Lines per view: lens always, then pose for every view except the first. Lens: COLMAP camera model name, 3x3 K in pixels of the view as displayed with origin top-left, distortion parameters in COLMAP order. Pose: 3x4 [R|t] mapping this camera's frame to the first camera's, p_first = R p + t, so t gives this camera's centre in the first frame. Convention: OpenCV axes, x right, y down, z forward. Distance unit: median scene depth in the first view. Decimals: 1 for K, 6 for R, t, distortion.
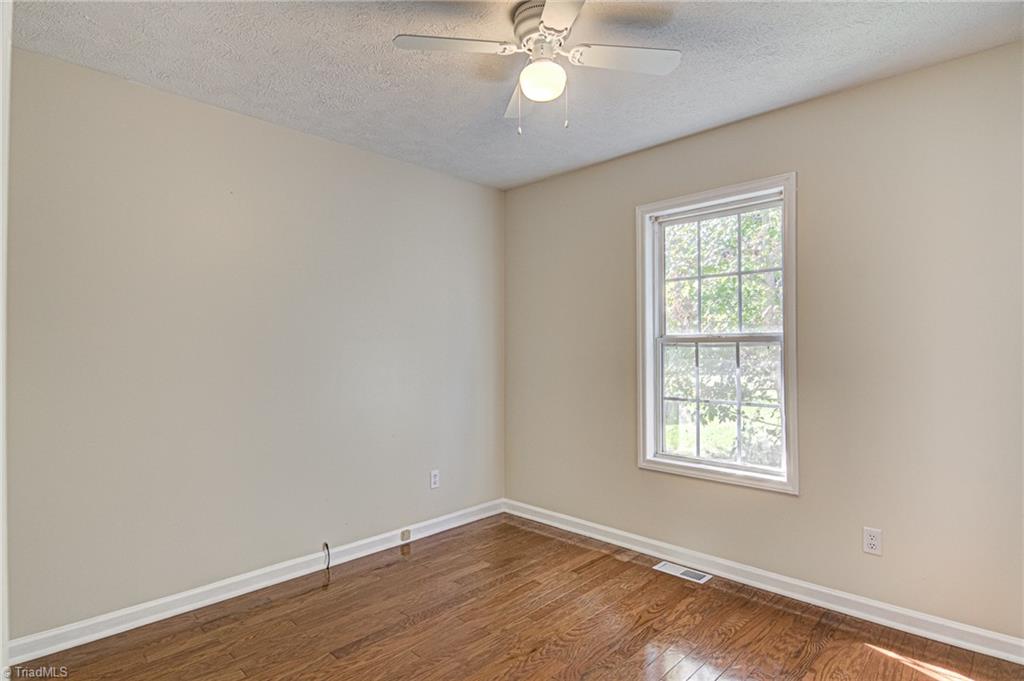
lens RADIAL K [[530.7, 0, 517.6], [0, 530.7, 341.8], [0, 0, 1]] dist [0.026286, -0.019144]
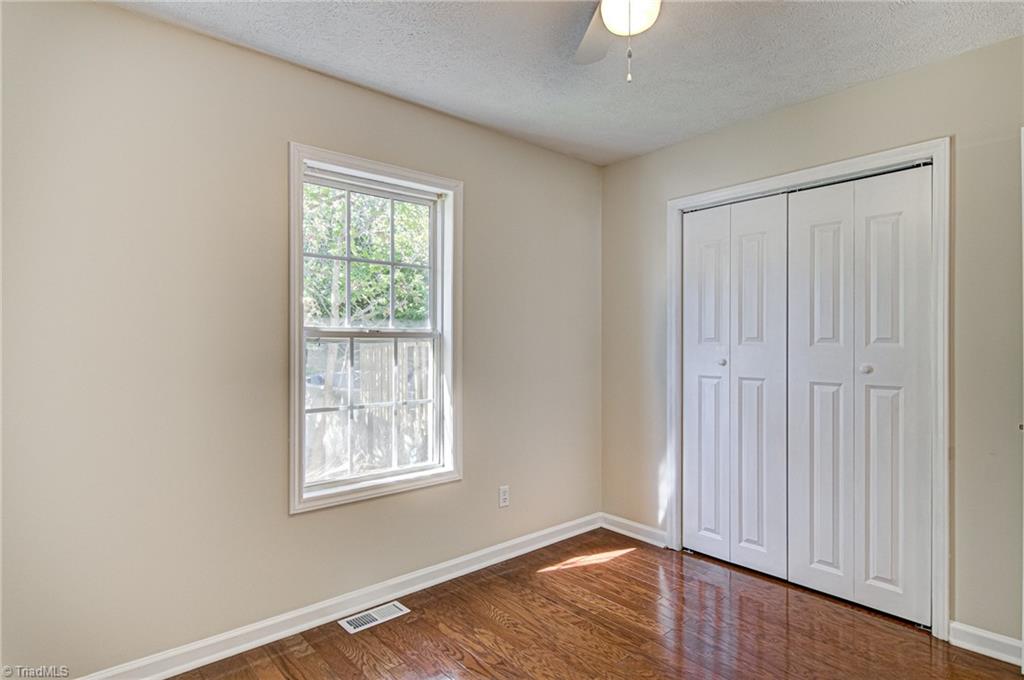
lens RADIAL K [[530.7, 0, 517.6], [0, 530.7, 341.3], [0, 0, 1]] dist [0.026286, -0.019144]
pose [[0.098554, 0.004936, 0.995119, -0.538072], [-0.014494, 0.999889, -0.003524, 0.007158], [-0.995026, -0.014076, 0.098615, 0.769932]]
